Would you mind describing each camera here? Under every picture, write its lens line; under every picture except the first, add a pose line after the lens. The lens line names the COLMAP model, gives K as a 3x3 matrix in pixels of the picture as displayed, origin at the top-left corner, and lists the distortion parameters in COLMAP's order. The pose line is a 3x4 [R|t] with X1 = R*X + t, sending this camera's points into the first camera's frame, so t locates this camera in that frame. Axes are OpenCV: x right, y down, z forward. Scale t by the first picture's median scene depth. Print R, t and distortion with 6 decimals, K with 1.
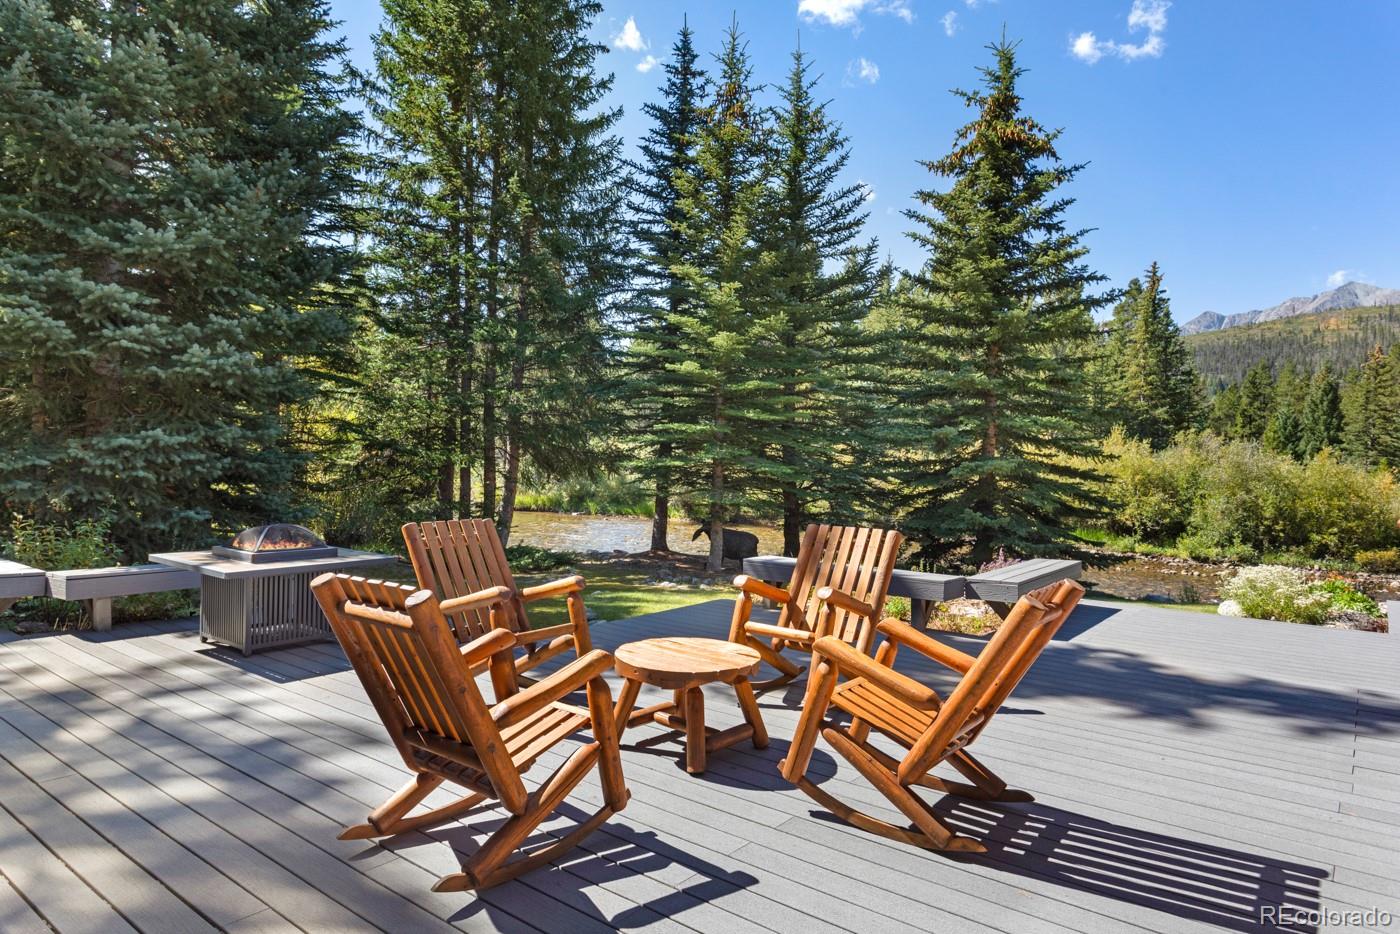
lens RADIAL K [[888.3, 0, 699.6], [0, 888.3, 468.9], [0, 0, 1]] dist [0.003181, 0.000741]
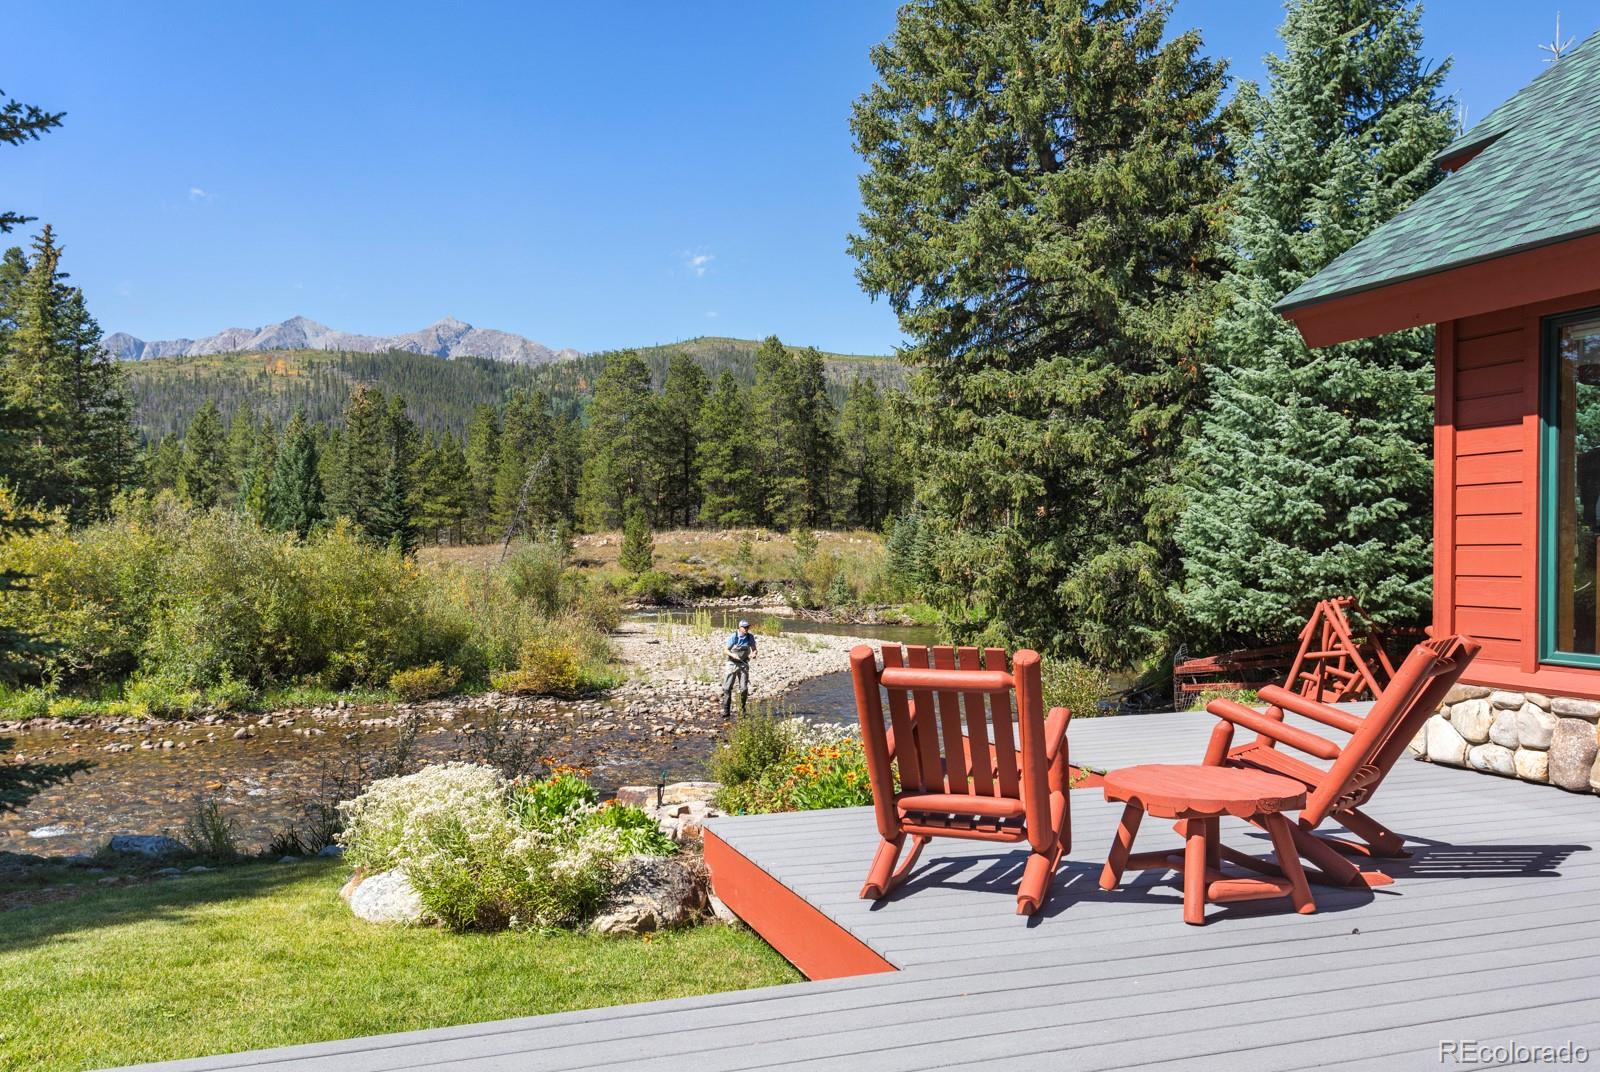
lens RADIAL K [[1311.9, 0, 799.5], [0, 1311.9, 541.3], [0, 0, 1]] dist [0.012198, 0.002400]
pose [[0.547665, -0.020063, 0.836457, 0.069511], [0.033174, 0.999447, 0.002252, 0.001524], [-0.836040, 0.026516, 0.548028, 0.168480]]
